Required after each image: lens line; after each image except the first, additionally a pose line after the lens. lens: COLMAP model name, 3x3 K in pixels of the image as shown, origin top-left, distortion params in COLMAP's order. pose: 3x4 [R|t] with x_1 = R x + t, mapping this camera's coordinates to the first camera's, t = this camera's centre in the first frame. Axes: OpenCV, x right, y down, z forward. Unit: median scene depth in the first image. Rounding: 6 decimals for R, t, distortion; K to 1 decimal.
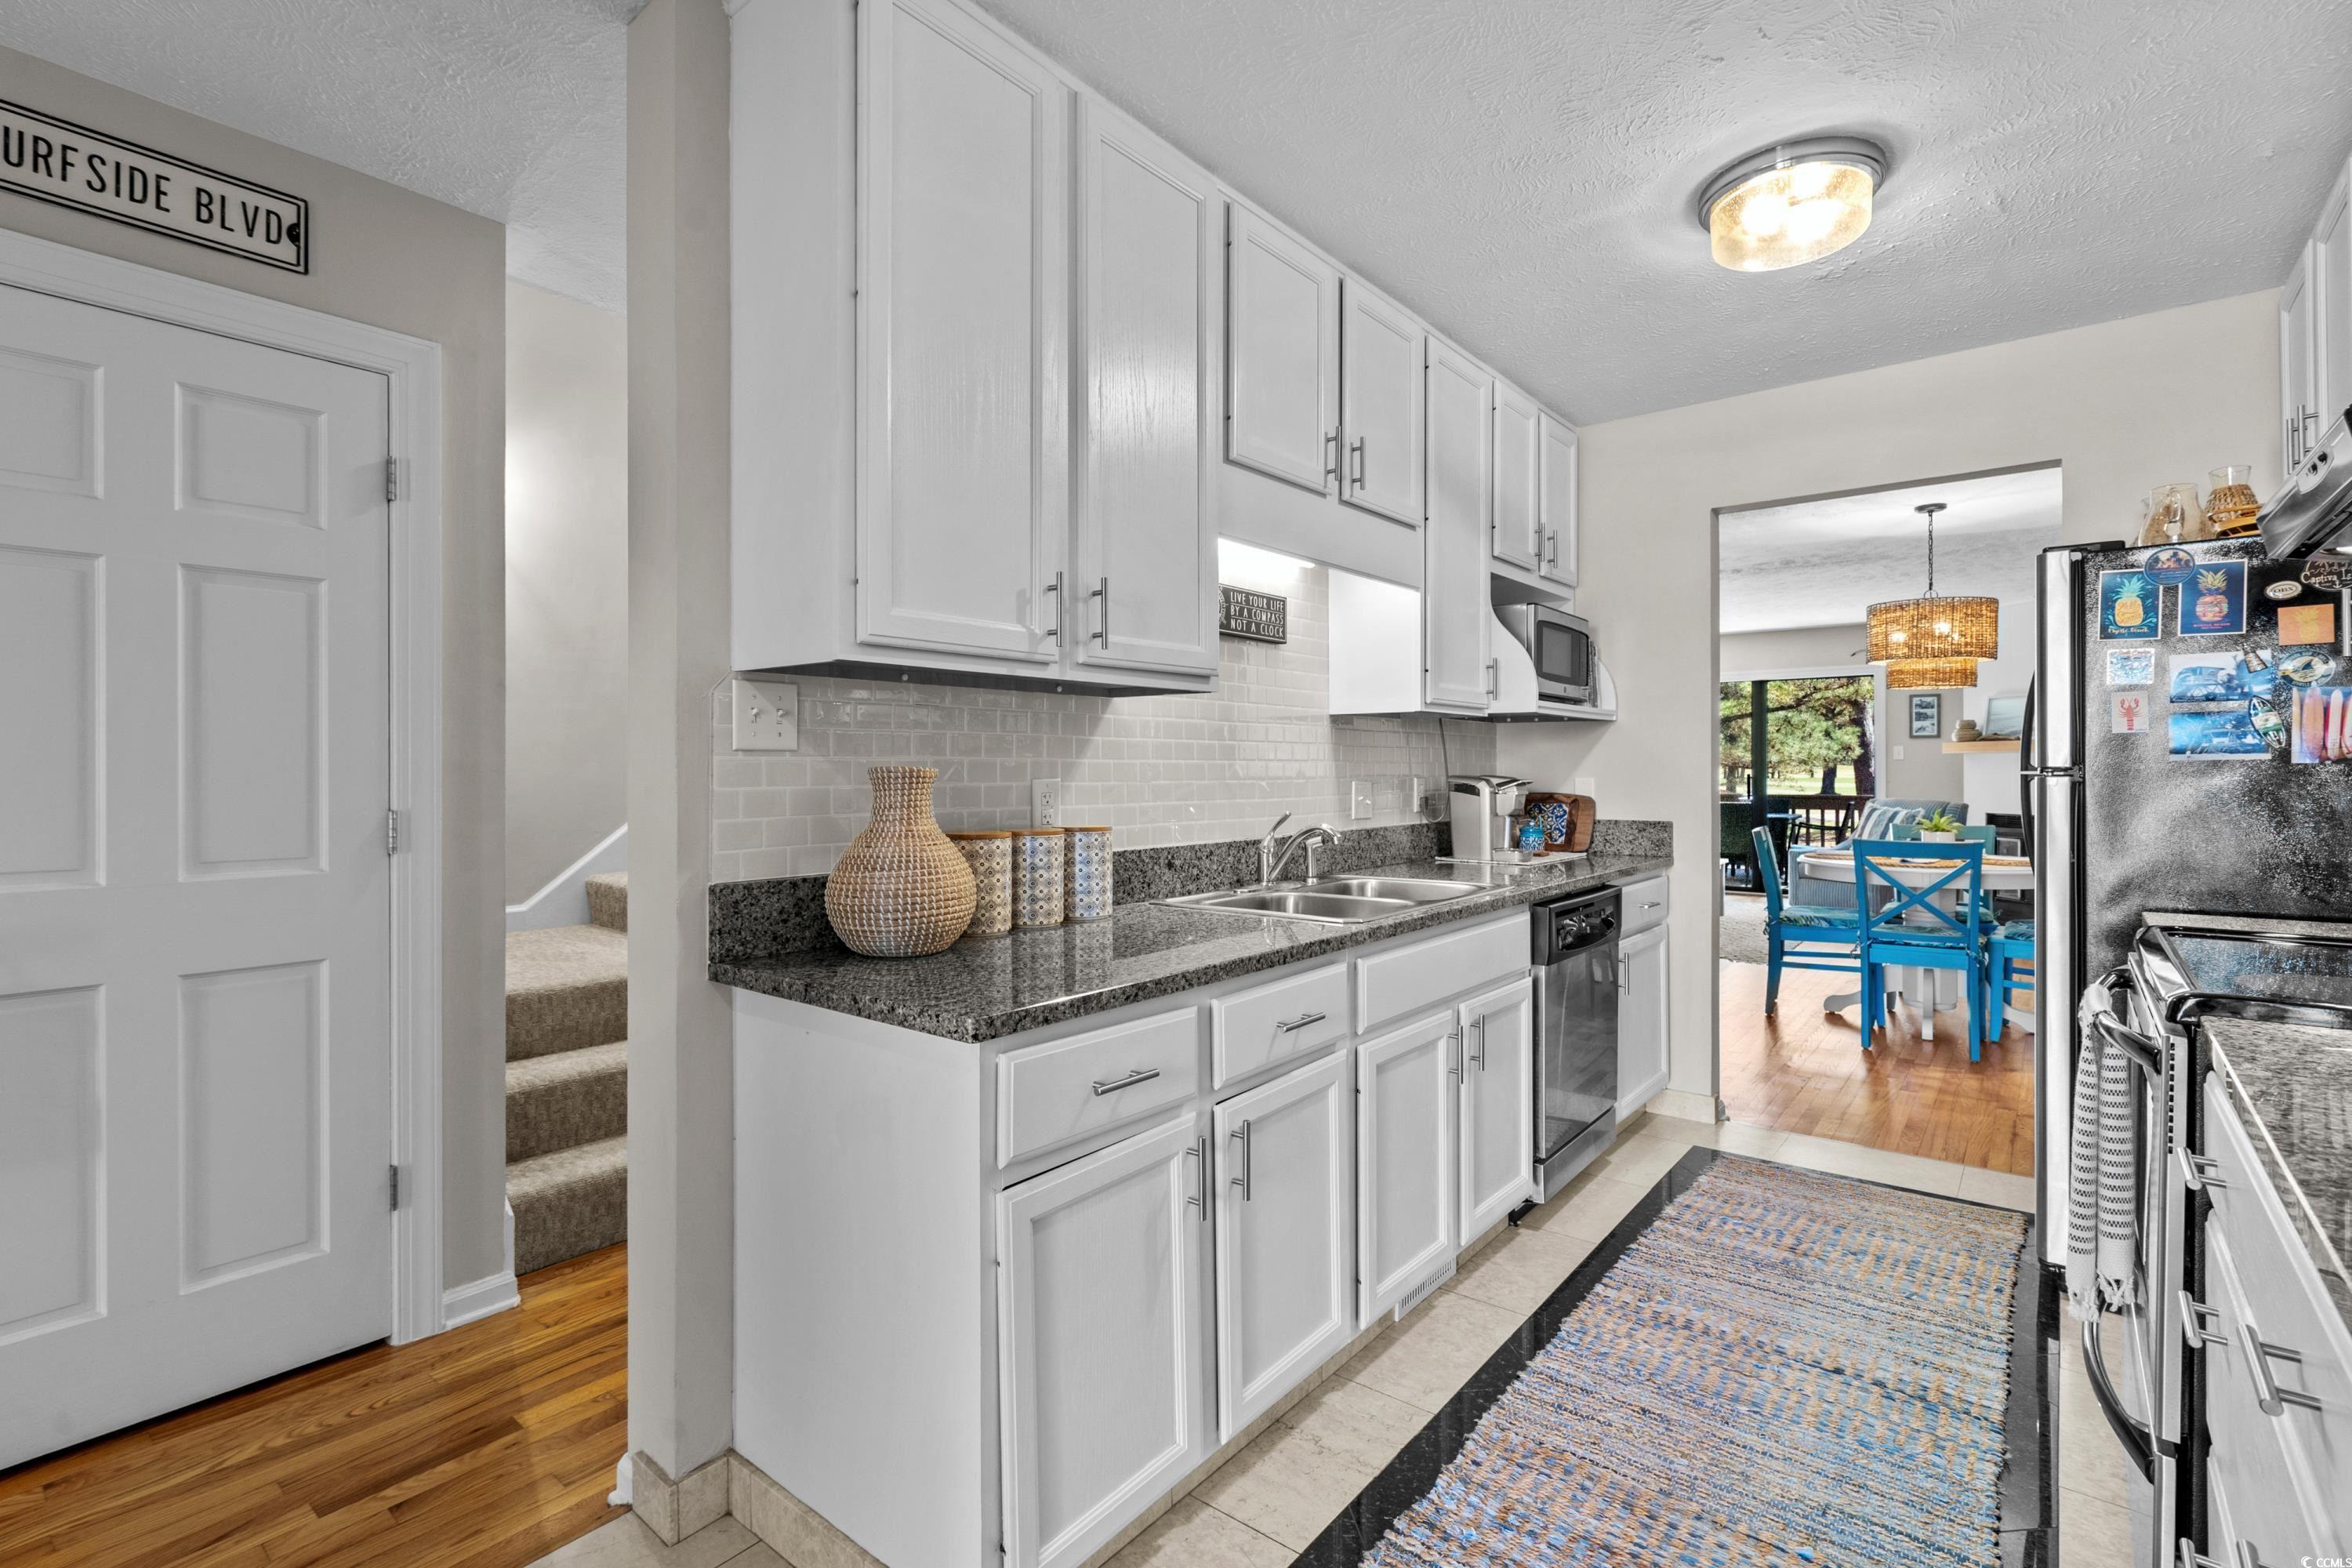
lens RADIAL K [[1081.5, 0, 1175.1], [0, 1081.5, 768.6], [0, 0, 1]] dist [-0.000436, 0.000360]
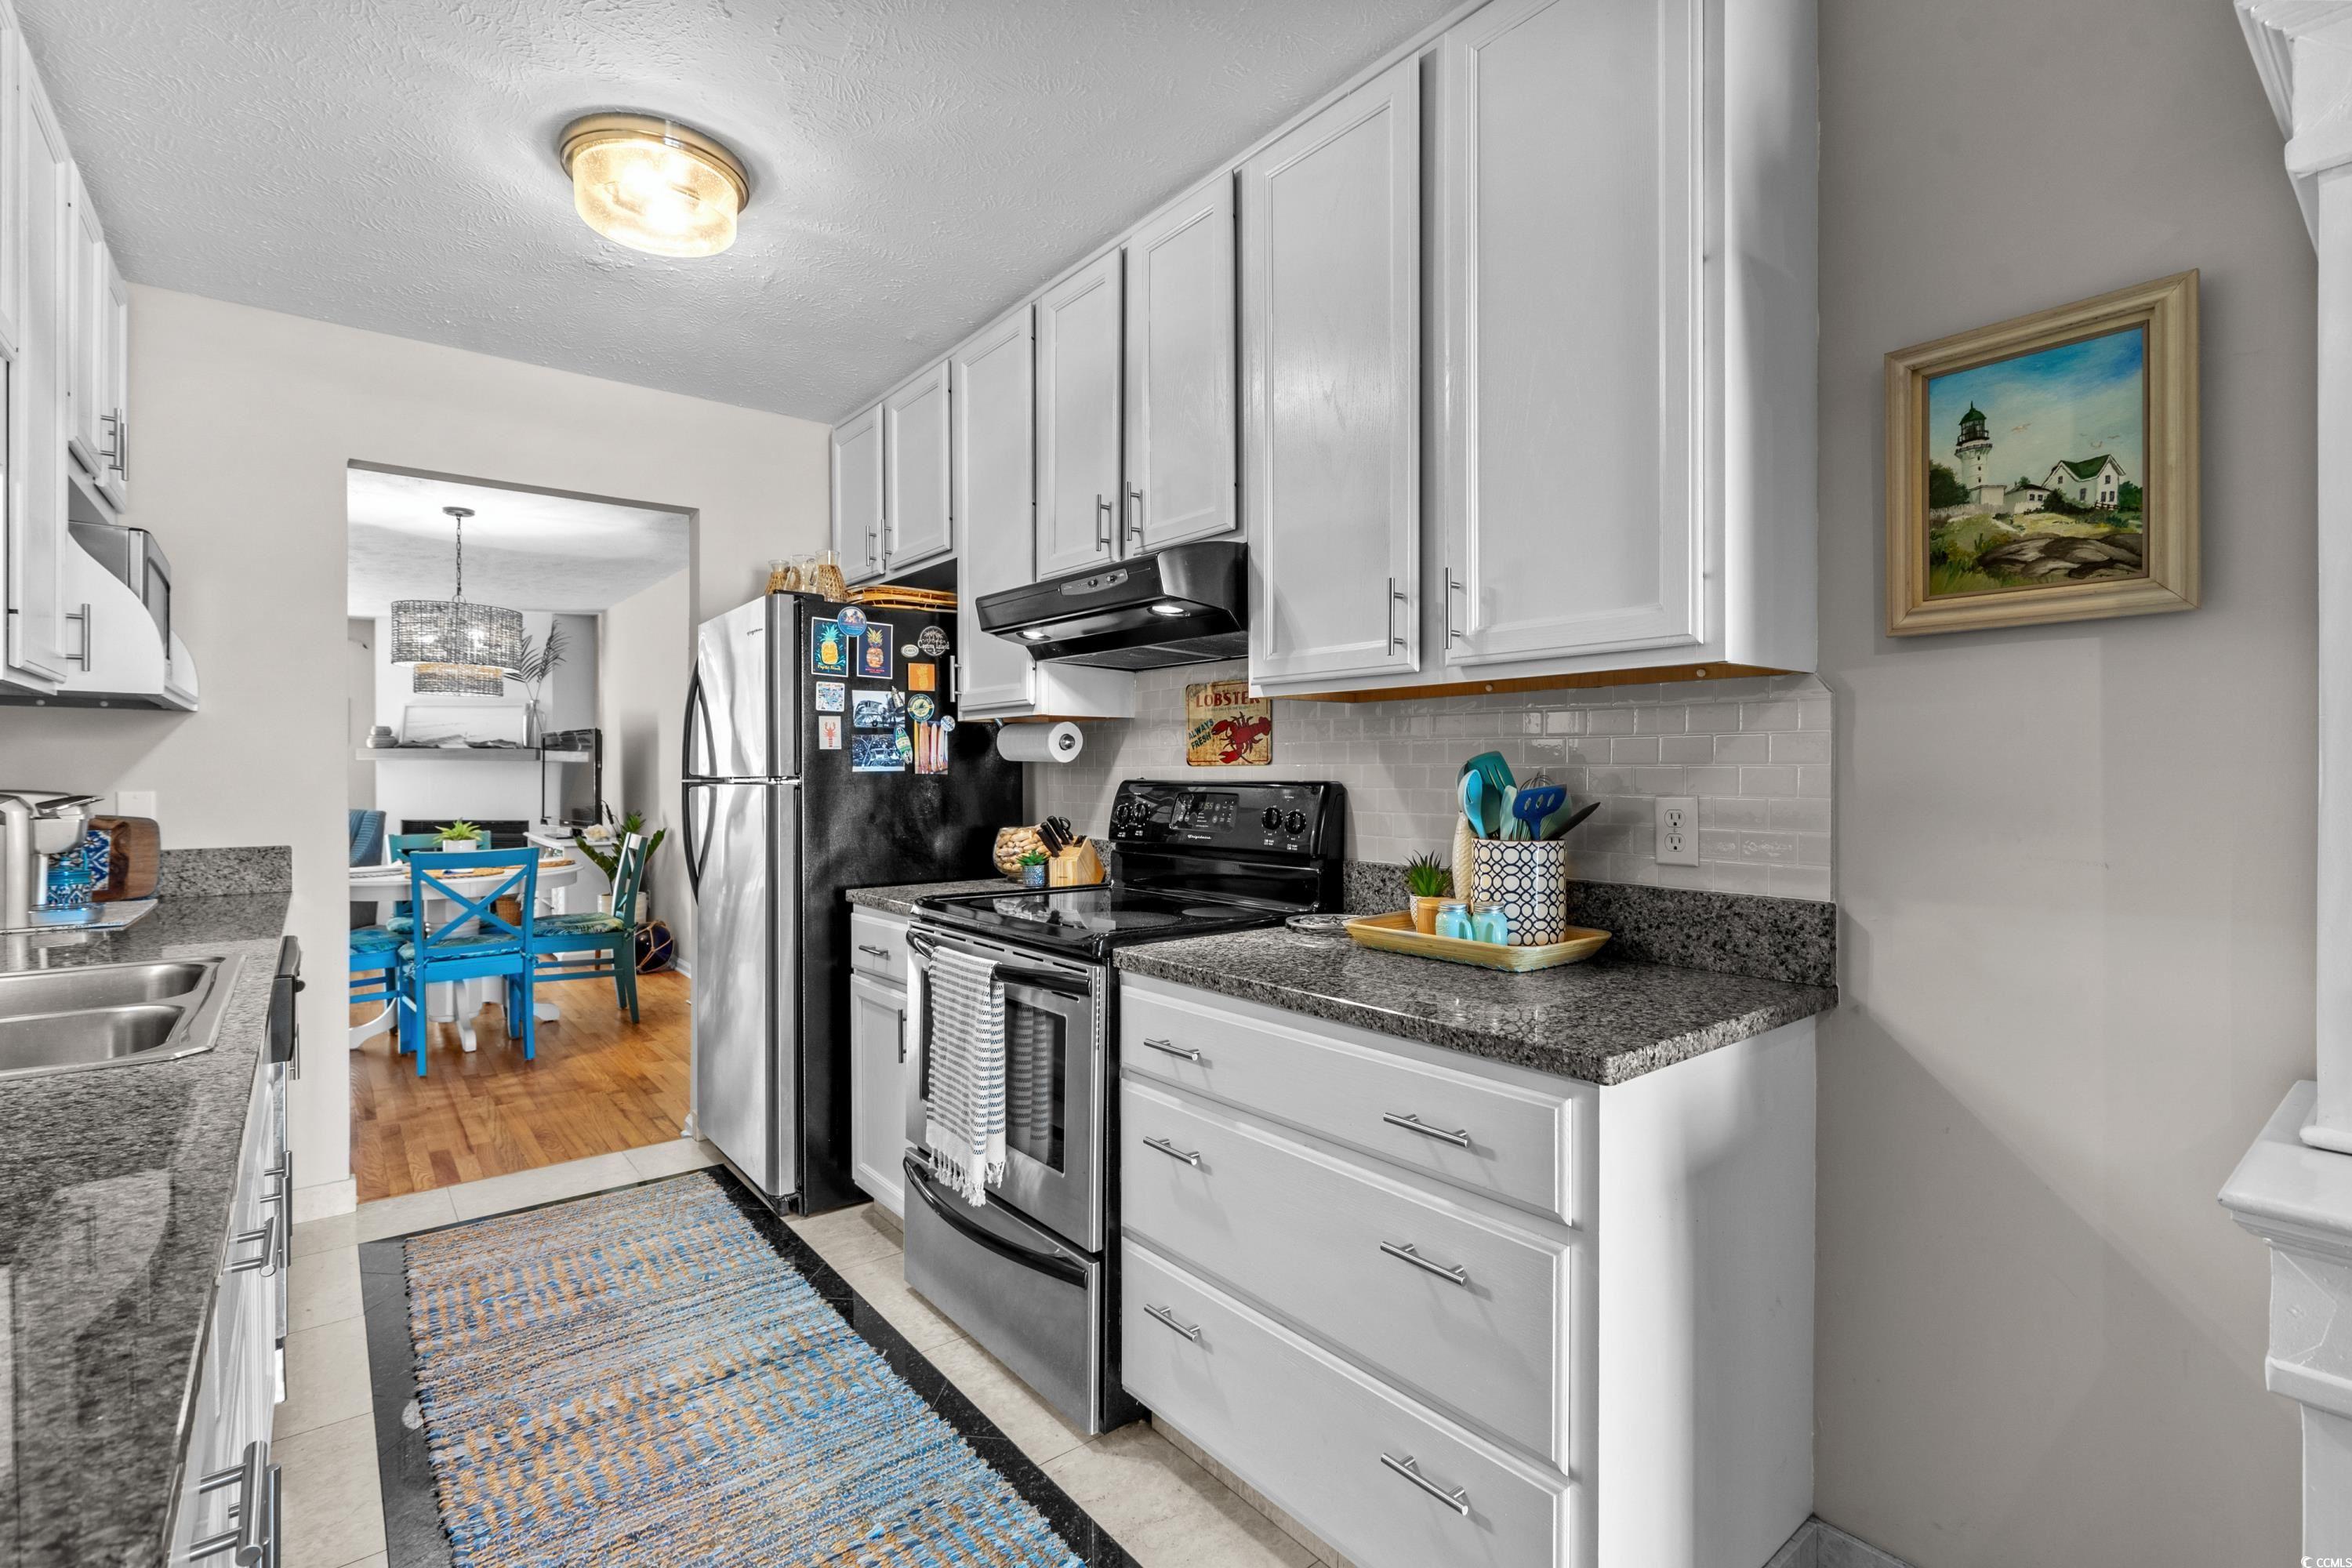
lens RADIAL K [[1071.1, 0, 1164.7], [0, 1071.1, 779.0], [0, 0, 1]] dist [0.000069, 0.000314]
pose [[0.212667, -0.004247, 0.977116, -0.247234], [0.000129, 0.999991, 0.004319, -0.003784], [-0.977125, -0.000792, 0.212665, 0.345200]]
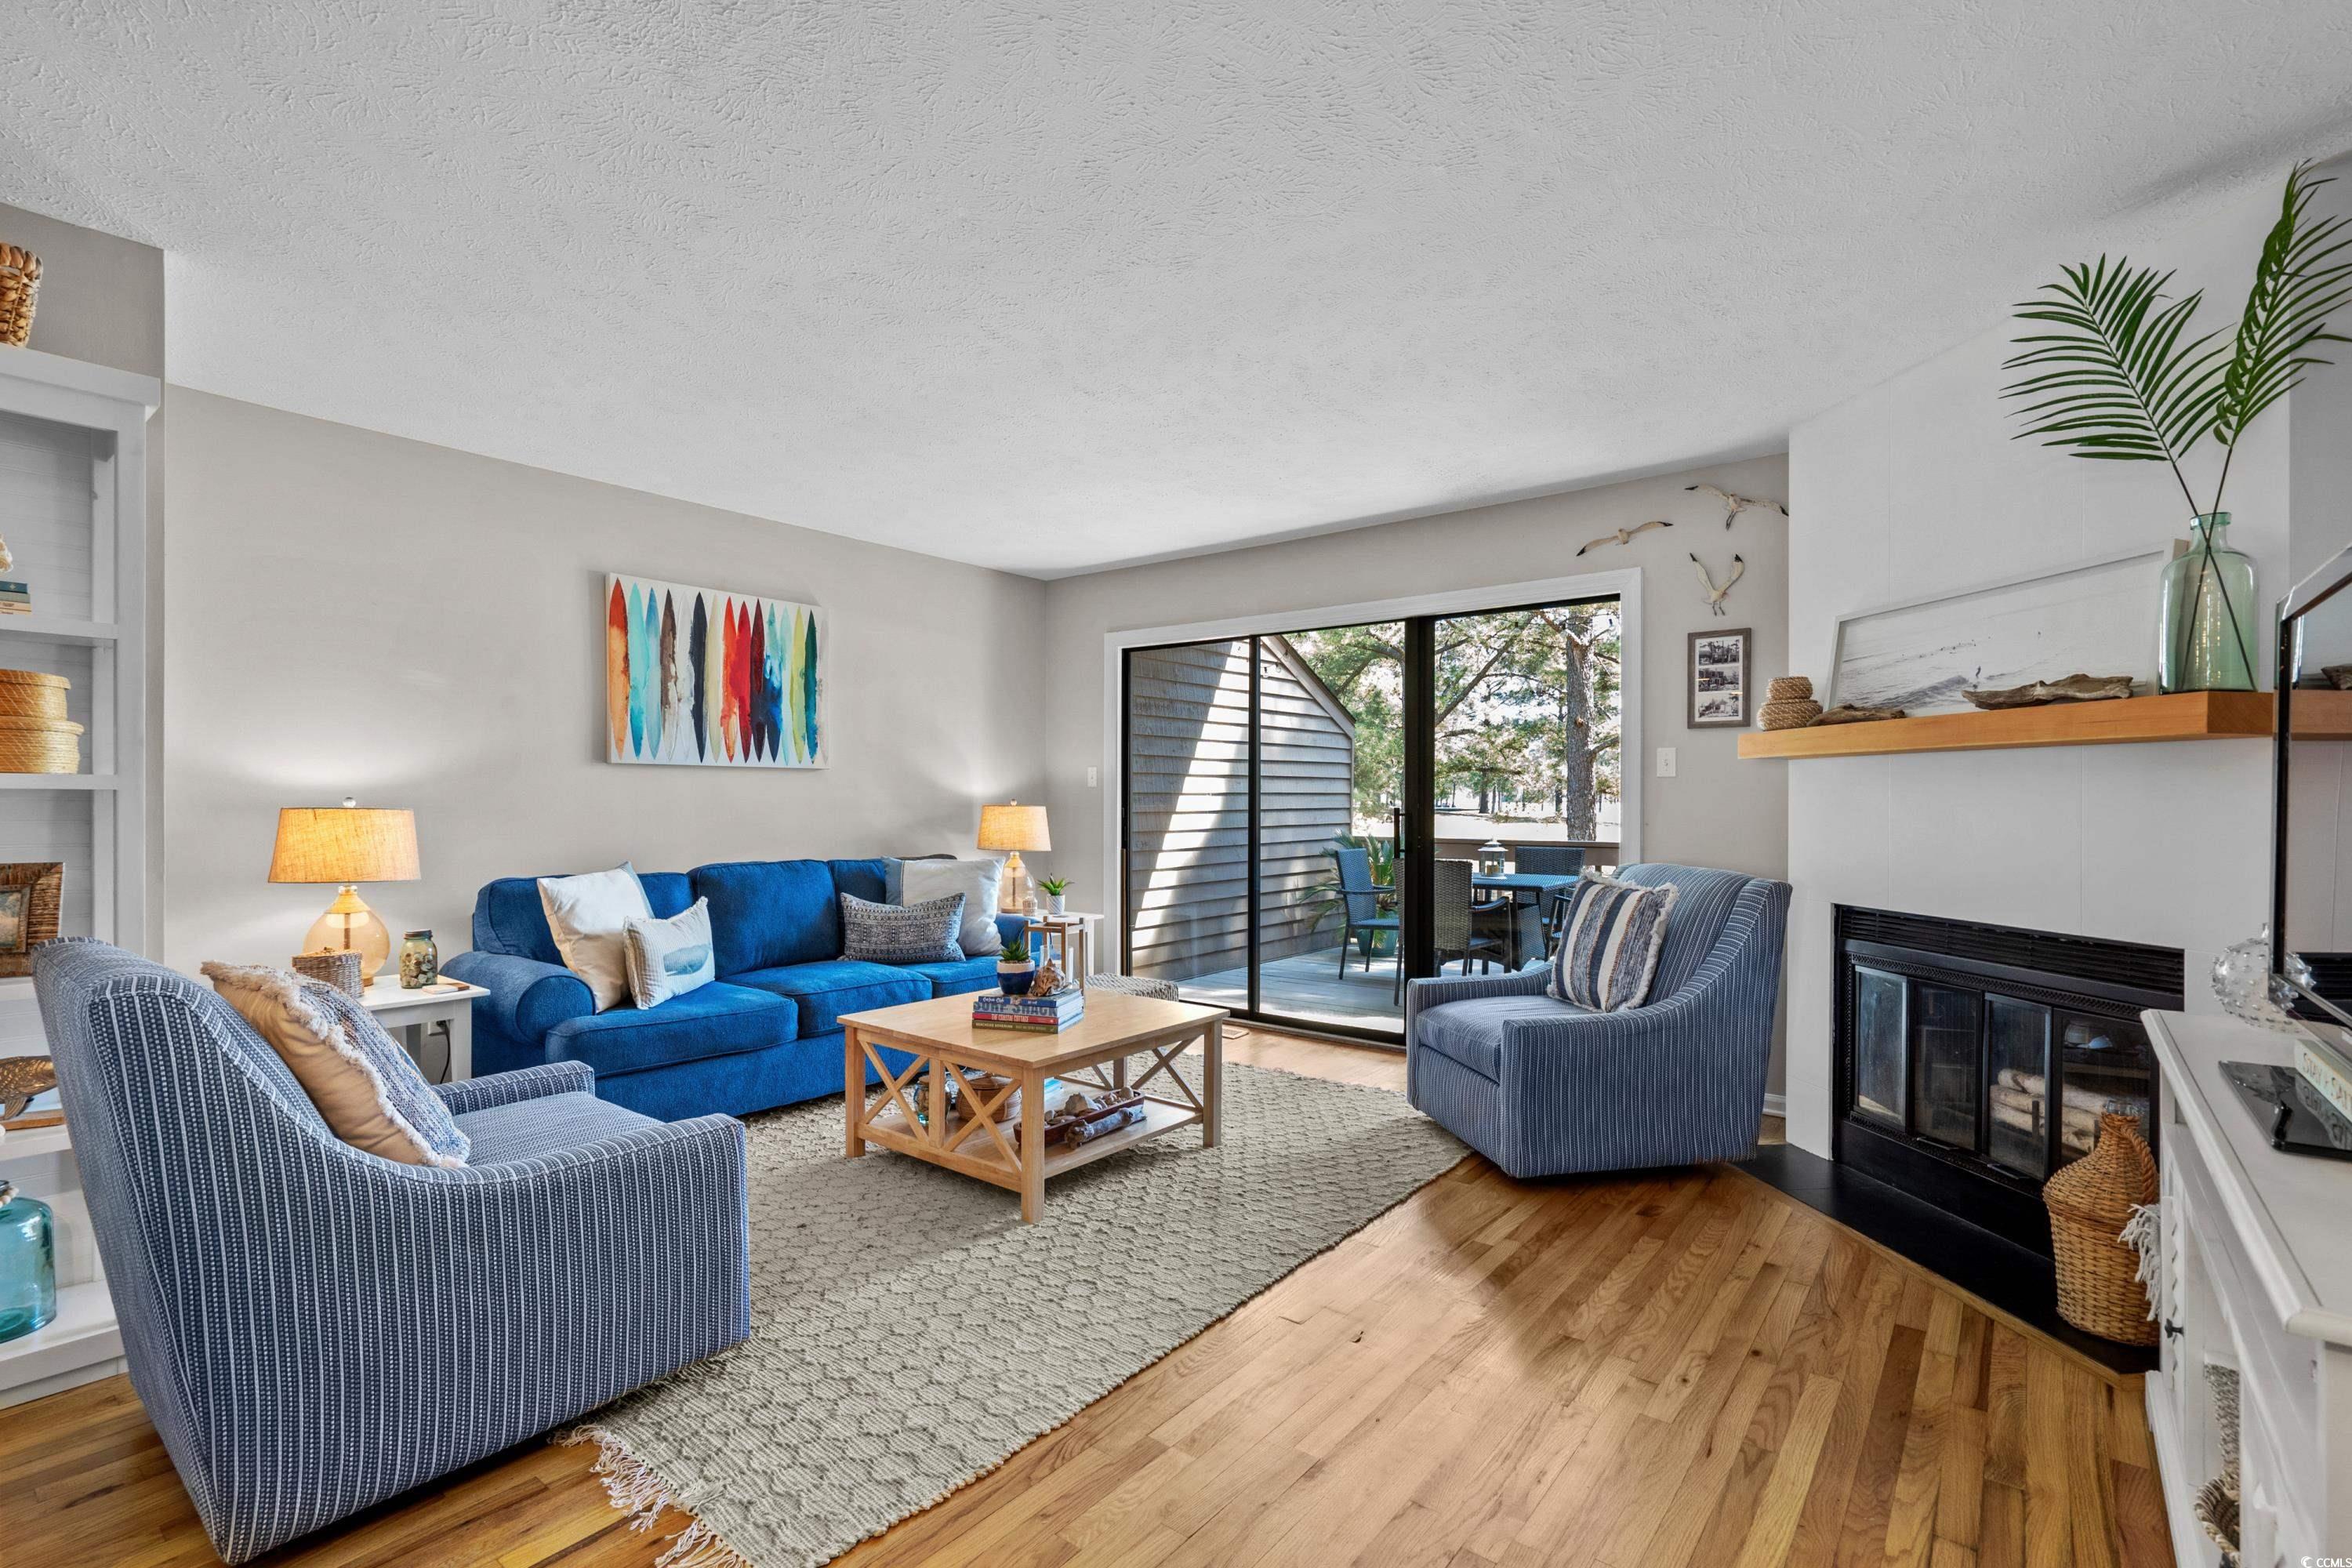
lens RADIAL K [[1068.3, 0, 1170.7], [0, 1068.3, 801.7], [0, 0, 1]] dist [-0.001886, 0.000649]
pose [[0.999985, 0.004128, 0.003506, 1.765317], [-0.004138, 0.999987, 0.002839, 0.008809], [-0.003494, -0.002853, 0.999990, 2.115224]]
